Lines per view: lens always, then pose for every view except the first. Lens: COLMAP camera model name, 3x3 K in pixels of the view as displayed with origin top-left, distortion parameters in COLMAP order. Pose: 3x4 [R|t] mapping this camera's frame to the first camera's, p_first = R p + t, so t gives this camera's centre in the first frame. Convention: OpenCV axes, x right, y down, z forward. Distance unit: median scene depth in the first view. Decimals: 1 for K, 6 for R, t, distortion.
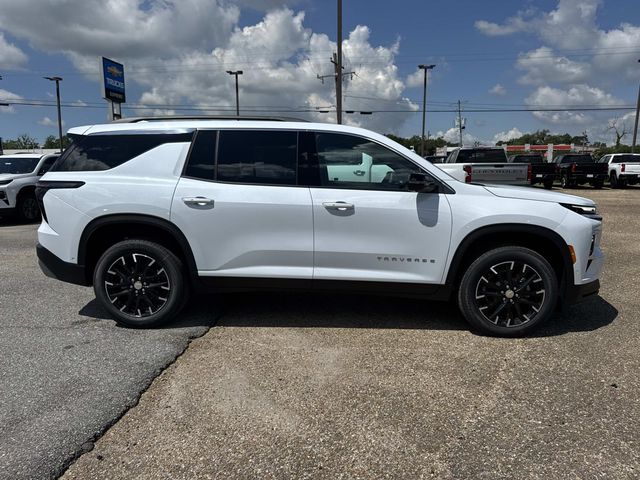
lens RADIAL K [[485.8, 0, 320.0], [0, 485.8, 240.0], [0, 0, 1]] dist [0.003073, -0.001616]
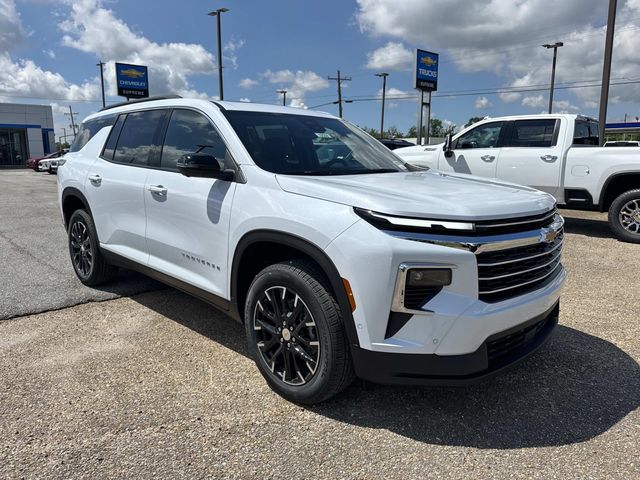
lens RADIAL K [[476.2, 0, 325.6], [0, 476.2, 235.8], [0, 0, 1]] dist [0.011613, -0.001157]
pose [[0.735101, 0.117093, -0.667769, 0.848283], [-0.102778, 0.992835, 0.060952, -0.071280], [0.670122, 0.023826, 0.741869, 0.535201]]
